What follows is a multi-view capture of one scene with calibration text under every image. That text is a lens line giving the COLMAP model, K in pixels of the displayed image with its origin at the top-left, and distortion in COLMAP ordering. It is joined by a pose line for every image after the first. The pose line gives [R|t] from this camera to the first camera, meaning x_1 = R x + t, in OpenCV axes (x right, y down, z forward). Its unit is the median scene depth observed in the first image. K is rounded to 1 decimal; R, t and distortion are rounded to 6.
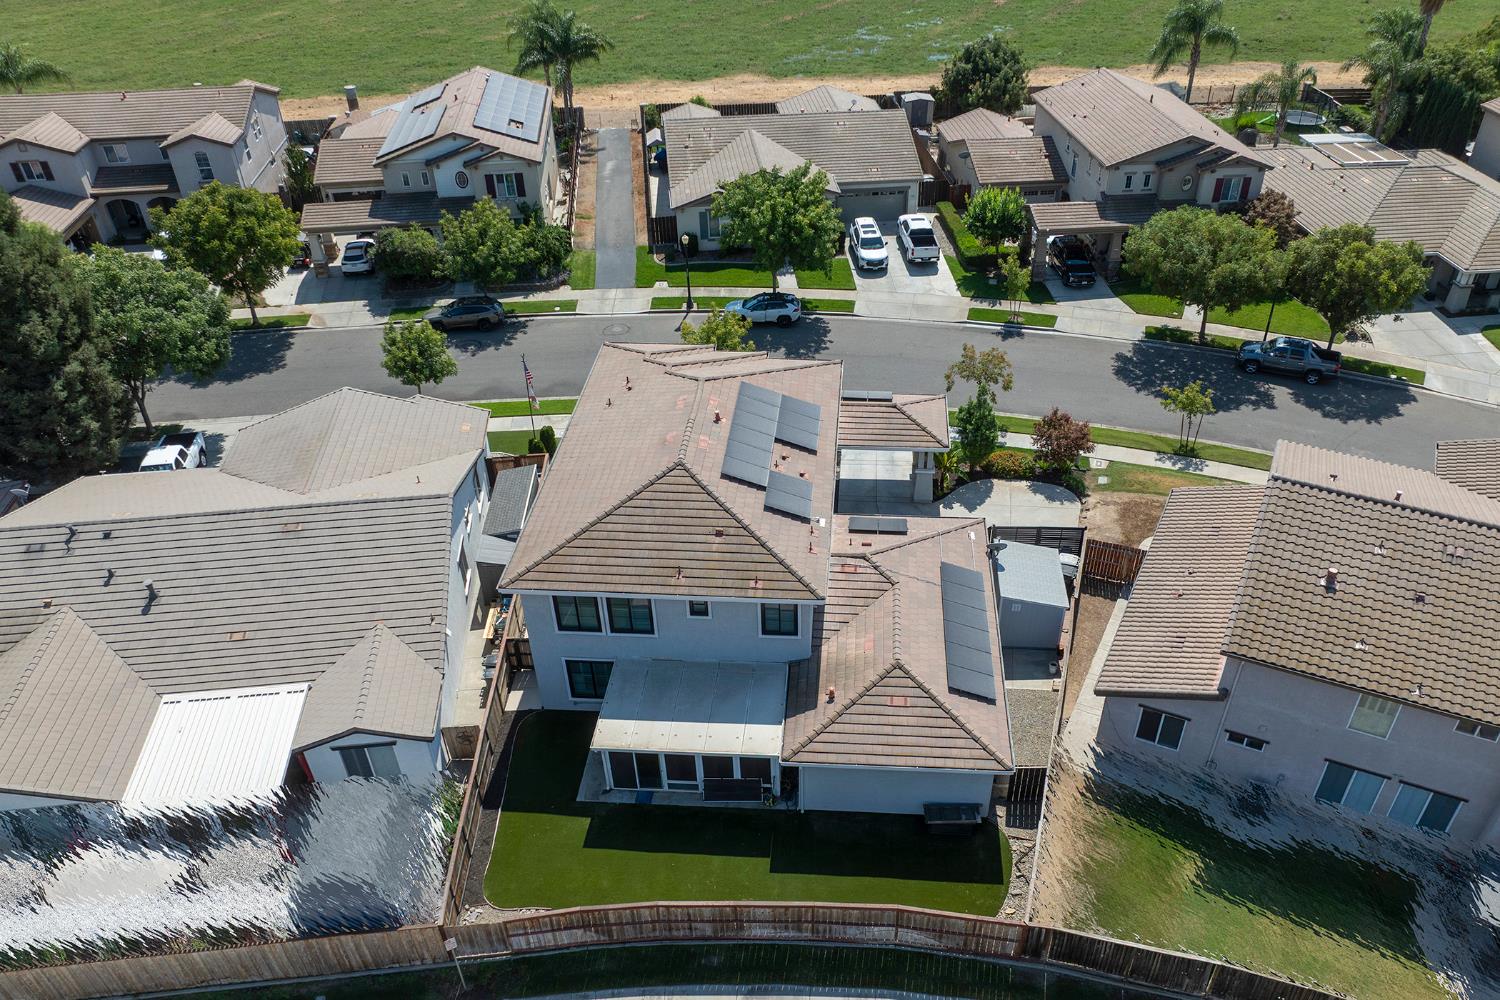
lens RADIAL K [[1345.1, 0, 750.0], [0, 1345.1, 500.0], [0, 0, 1]] dist [-0.026795, -0.010244]
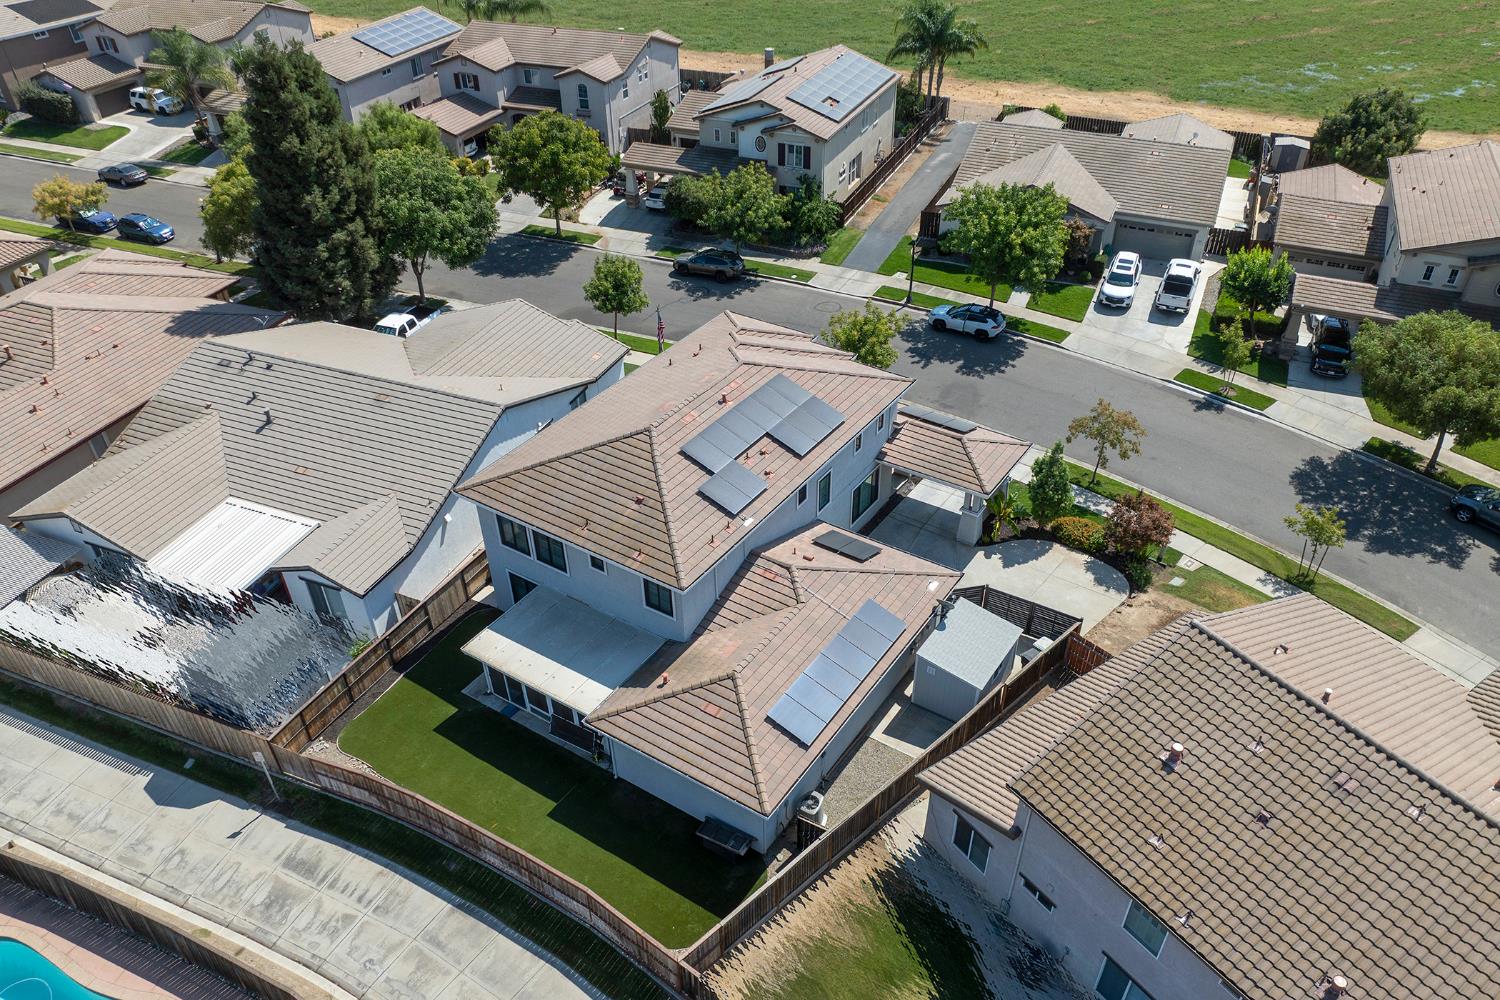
lens RADIAL K [[1230.7, 0, 675.8], [0, 1230.7, 470.7], [0, 0, 1]] dist [-0.038087, 0.008467]
pose [[0.855344, 0.277096, -0.437727, 0.253046], [-0.267113, 0.959850, 0.085663, -0.053696], [0.443889, 0.043652, 0.895018, 0.090714]]
